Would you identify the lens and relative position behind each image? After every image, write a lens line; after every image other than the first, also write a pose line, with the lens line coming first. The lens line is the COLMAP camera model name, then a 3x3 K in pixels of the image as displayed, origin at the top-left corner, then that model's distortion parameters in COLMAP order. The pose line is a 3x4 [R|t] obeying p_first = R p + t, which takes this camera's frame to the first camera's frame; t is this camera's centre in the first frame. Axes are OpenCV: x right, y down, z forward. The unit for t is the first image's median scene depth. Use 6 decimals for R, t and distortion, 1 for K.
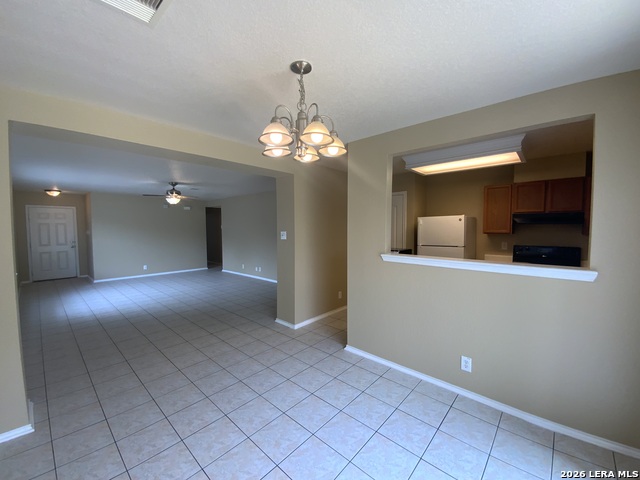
lens RADIAL K [[262.0, 0, 322.2], [0, 262.0, 240.4], [0, 0, 1]] dist [-0.000109, -0.000275]
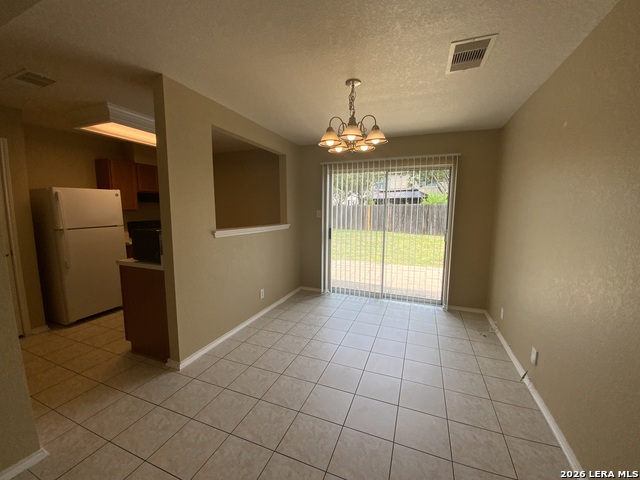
lens RADIAL K [[262.0, 0, 320.7], [0, 262.0, 239.9], [0, 0, 1]] dist [-0.000109, -0.000275]
pose [[-0.357942, -0.117275, 0.926350, -0.842990], [0.038250, 0.989407, 0.140038, -0.040447], [-0.932960, 0.085559, -0.349665, 1.040809]]
